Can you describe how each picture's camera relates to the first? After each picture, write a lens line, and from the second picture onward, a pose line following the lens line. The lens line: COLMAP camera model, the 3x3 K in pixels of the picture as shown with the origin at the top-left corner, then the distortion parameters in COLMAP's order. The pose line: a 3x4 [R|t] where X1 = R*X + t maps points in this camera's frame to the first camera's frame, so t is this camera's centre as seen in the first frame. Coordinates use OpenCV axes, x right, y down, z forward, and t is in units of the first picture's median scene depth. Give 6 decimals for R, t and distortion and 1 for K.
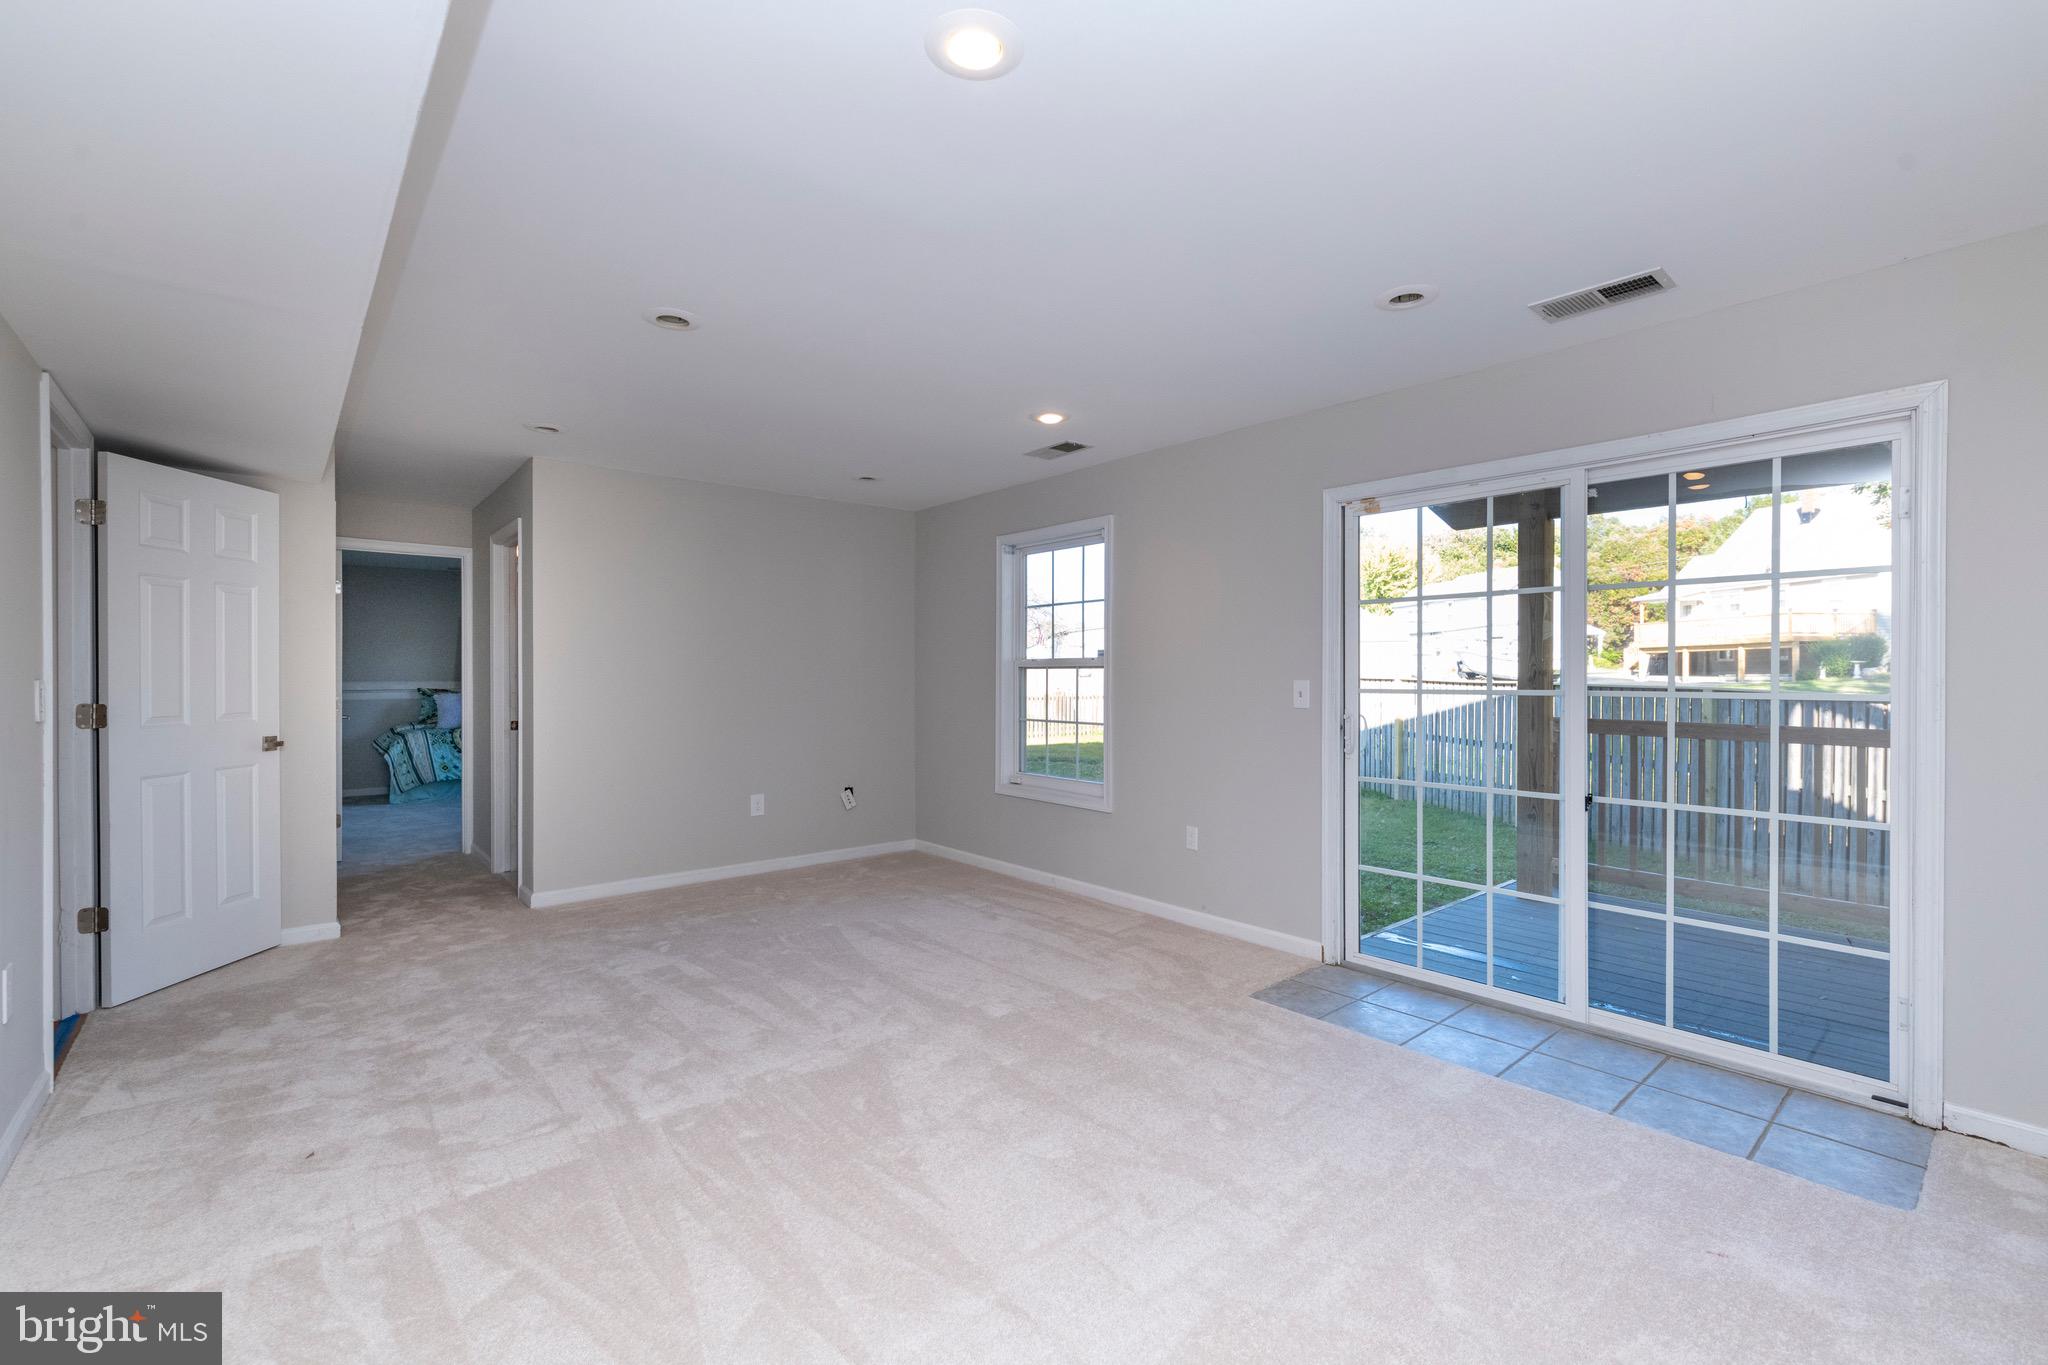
lens RADIAL K [[878.3, 0, 1028.3], [0, 878.3, 680.5], [0, 0, 1]] dist [0.000258, 0.000247]
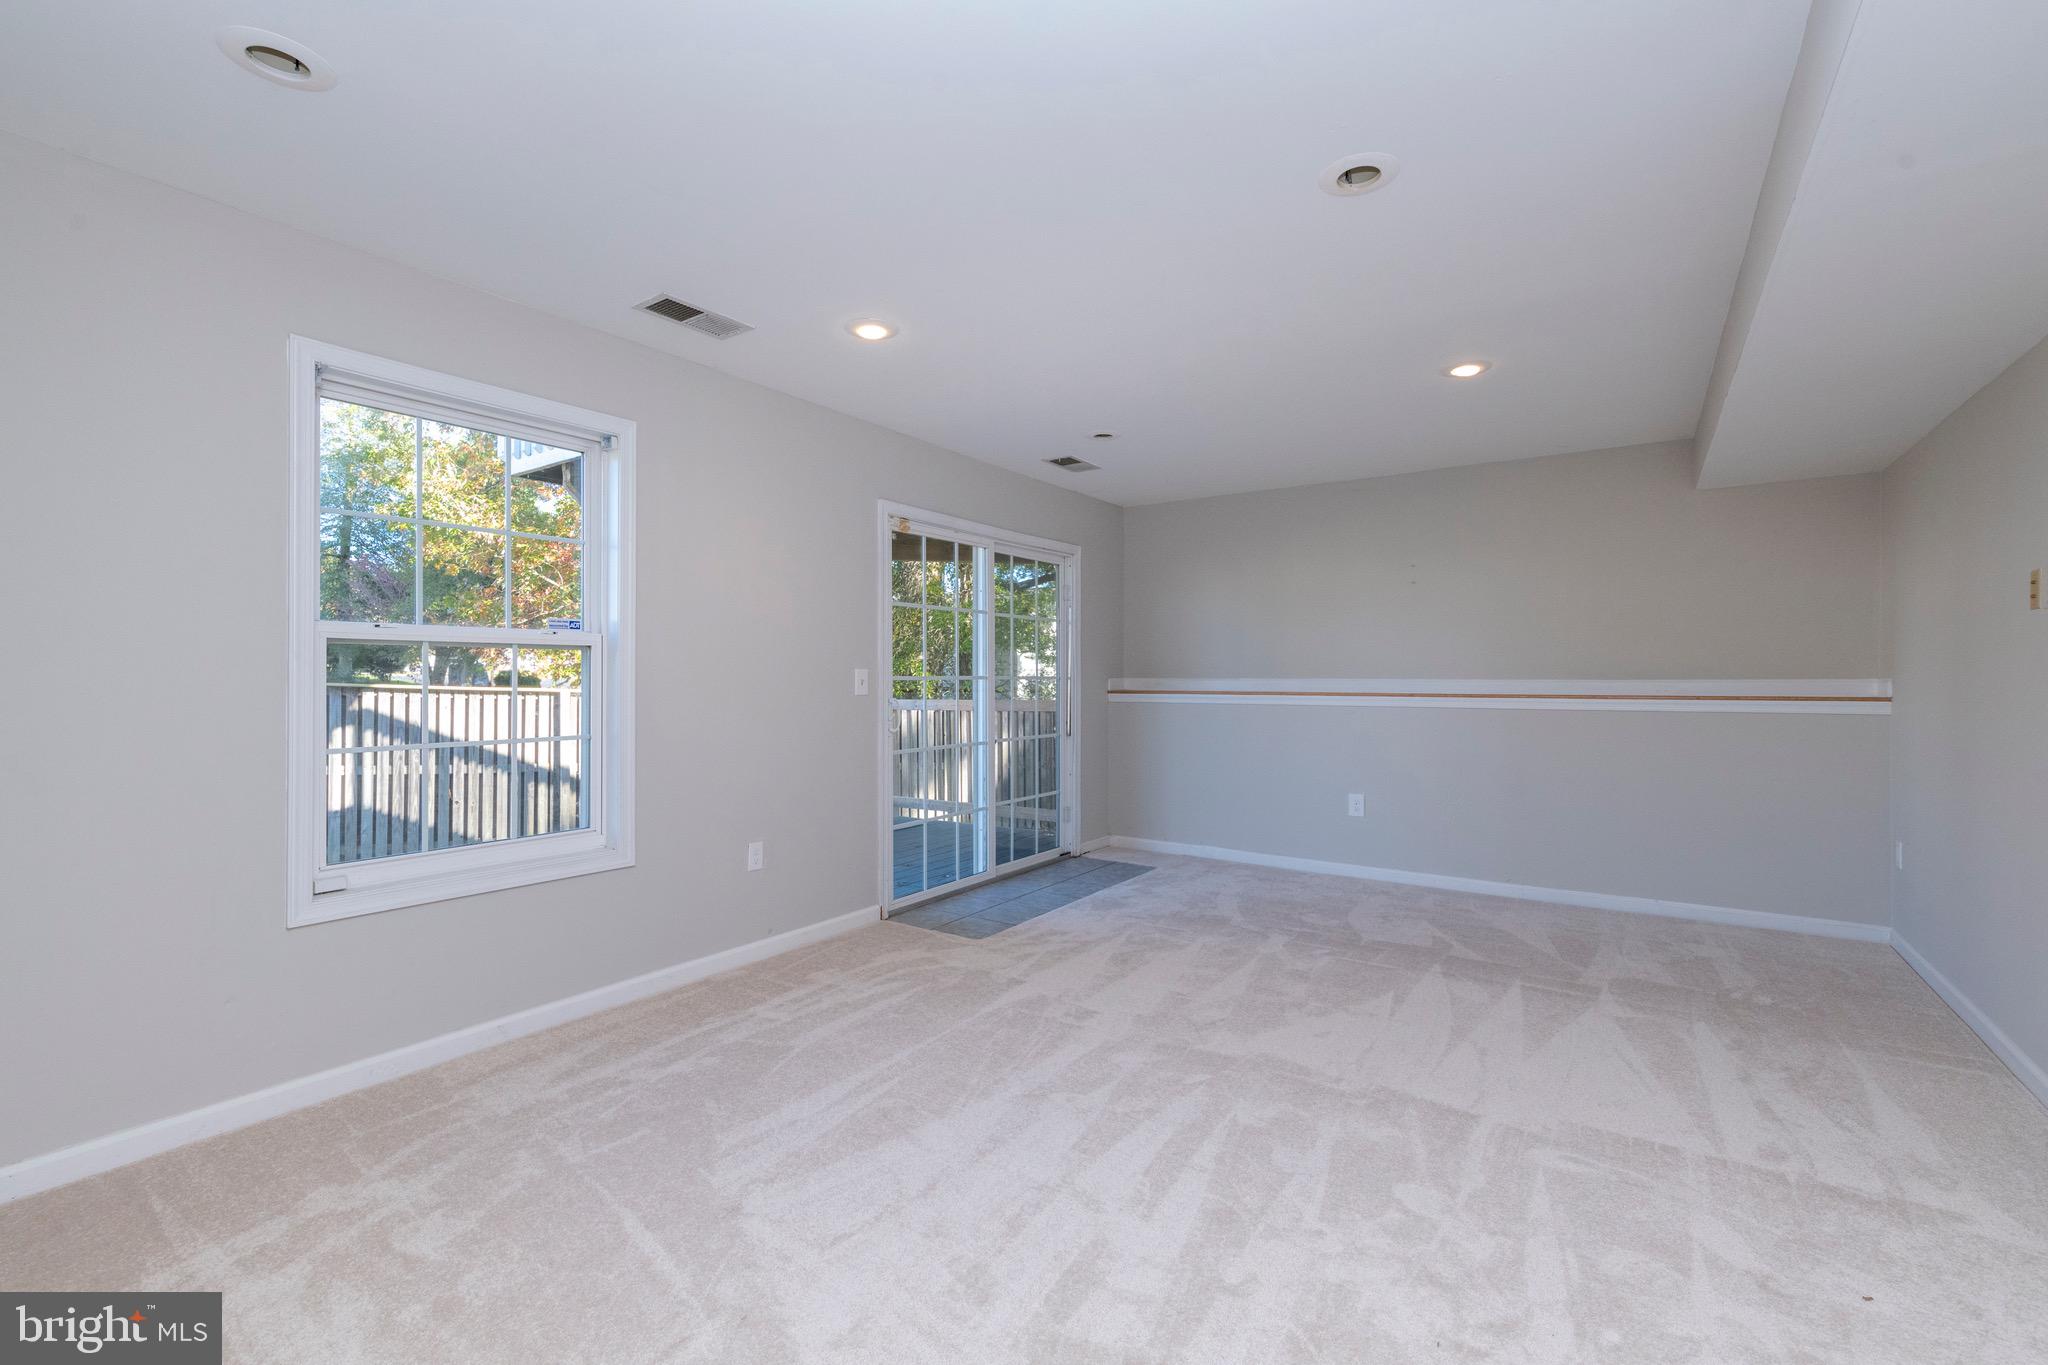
lens RADIAL K [[878.3, 0, 1028.3], [0, 878.3, 680.5], [0, 0, 1]] dist [0.000258, 0.000247]
pose [[-0.254747, 0.004910, 0.966995, -1.002498], [0.008583, 0.999959, -0.002816, 0.023990], [-0.966970, 0.007582, -0.254779, 1.385786]]
